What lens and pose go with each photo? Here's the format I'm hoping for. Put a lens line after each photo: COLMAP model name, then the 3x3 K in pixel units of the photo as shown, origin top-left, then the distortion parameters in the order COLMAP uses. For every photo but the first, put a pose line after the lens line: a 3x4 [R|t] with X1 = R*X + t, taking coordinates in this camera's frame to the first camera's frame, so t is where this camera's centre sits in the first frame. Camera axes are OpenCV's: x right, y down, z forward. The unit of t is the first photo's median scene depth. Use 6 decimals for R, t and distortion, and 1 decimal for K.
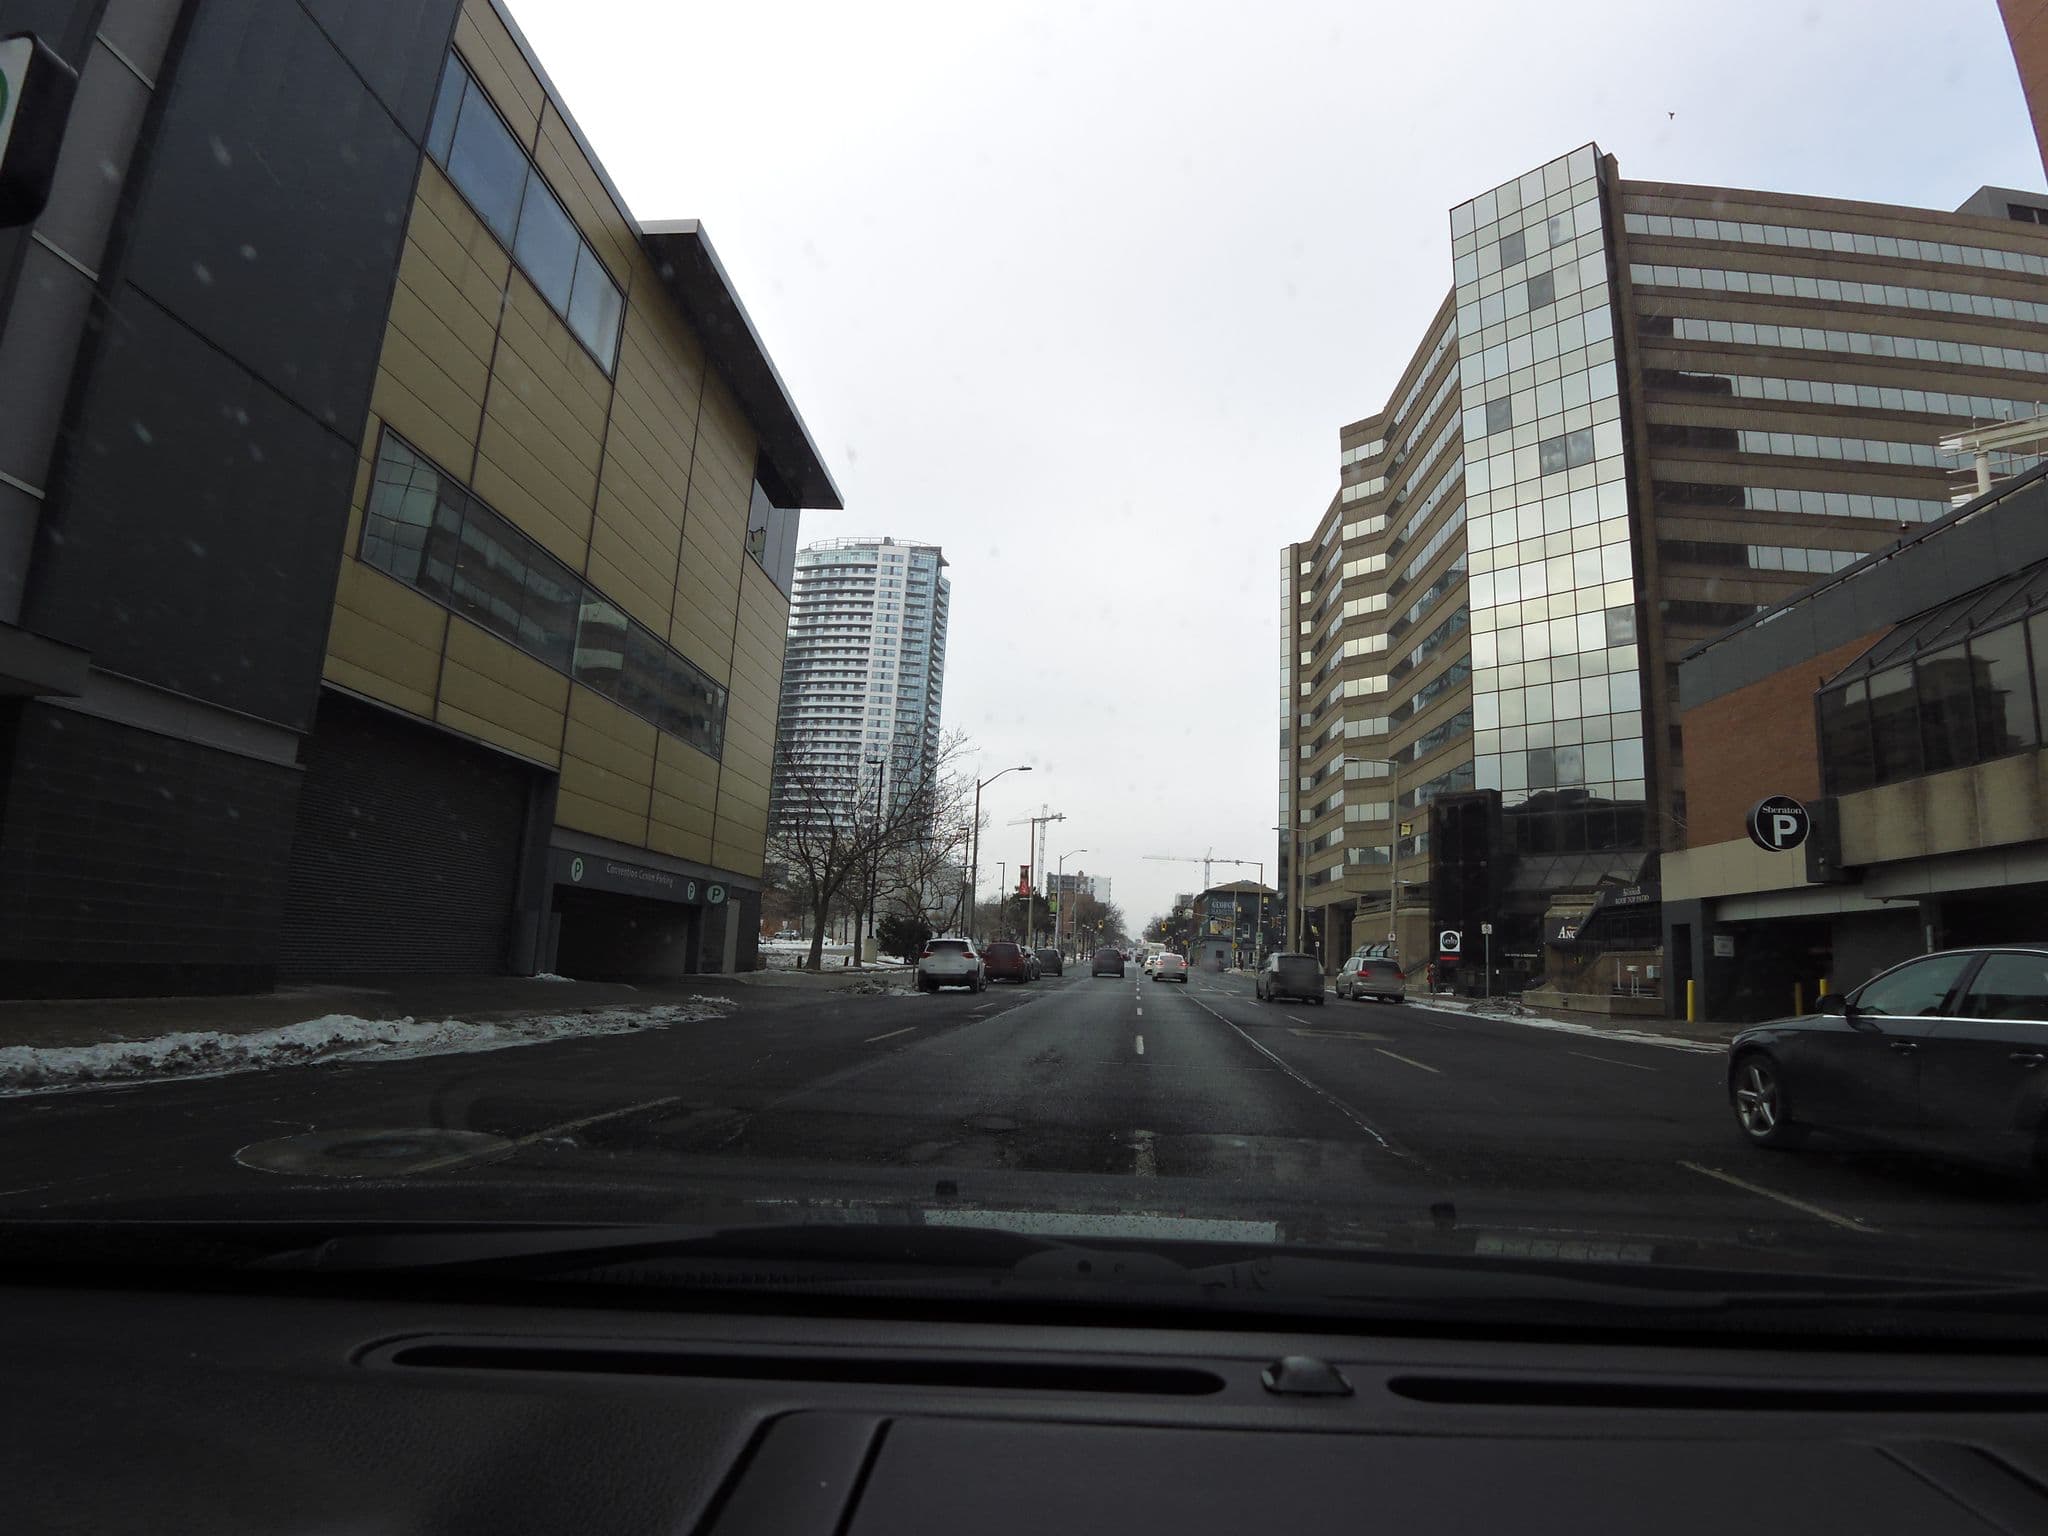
lens RADIAL K [[1048.8, 0, 1024.0], [0, 1048.8, 768.0], [0, 0, 1]] dist [-0.054668, 0.000263]
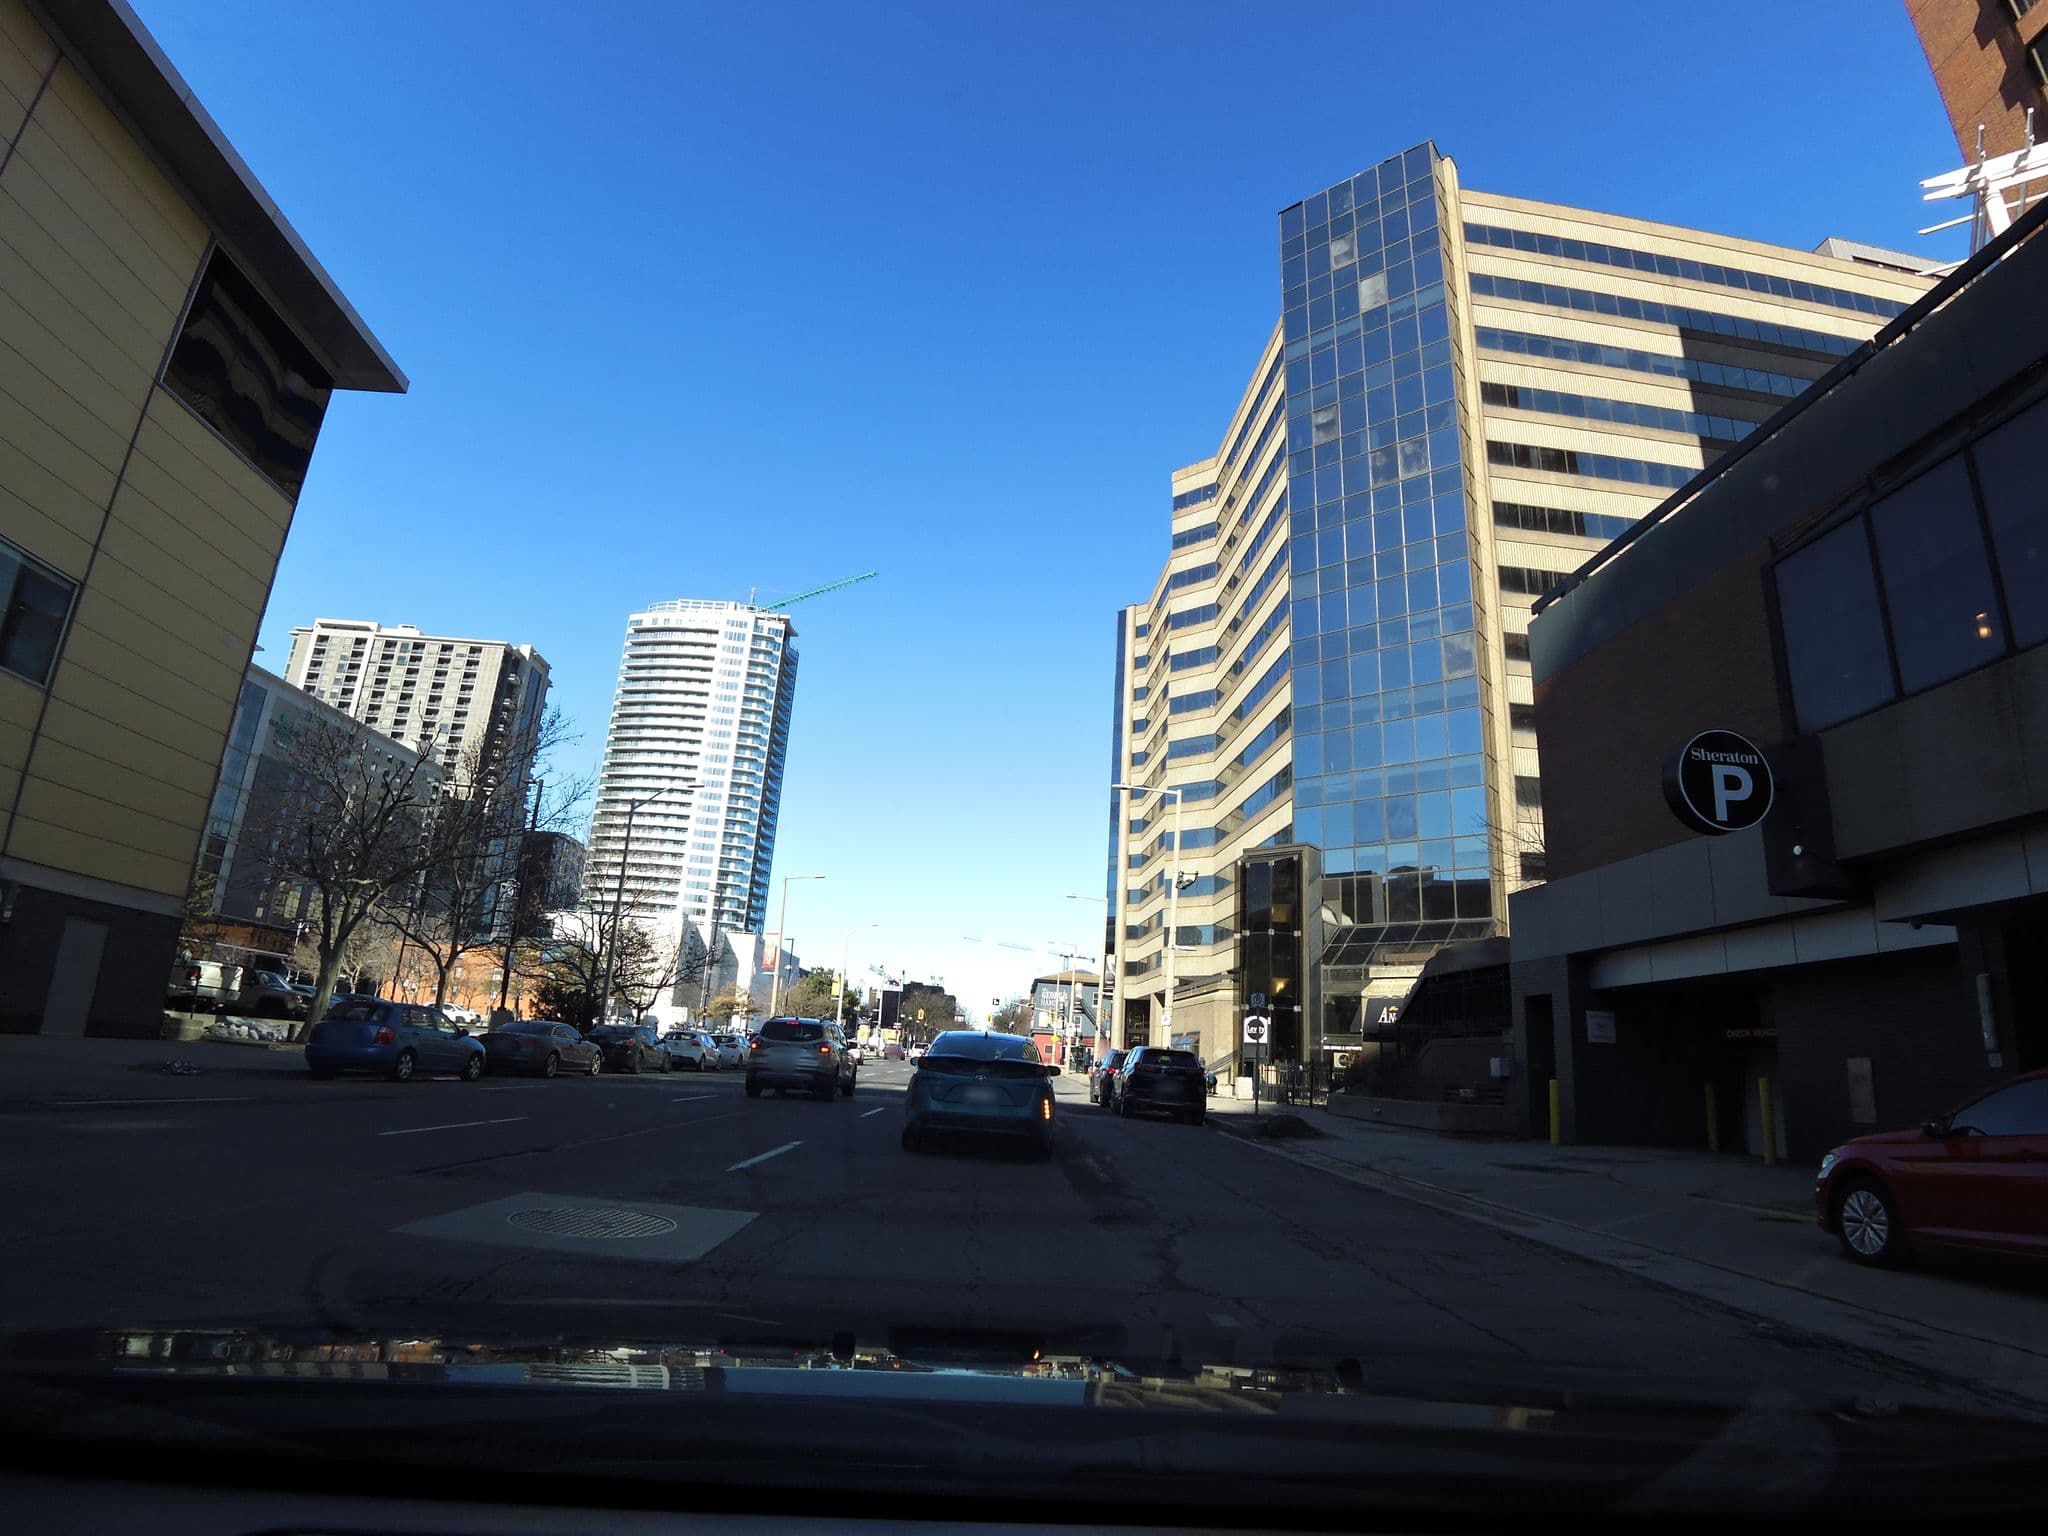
lens RADIAL K [[1048.8, 0, 1024.0], [0, 1048.8, 768.0], [0, 0, 1]] dist [-0.054668, 0.000263]
pose [[0.991793, 0.041315, 0.120993, 0.225204], [-0.030327, 0.995362, -0.091291, 0.079103], [-0.124203, 0.086873, 0.988447, 0.371005]]
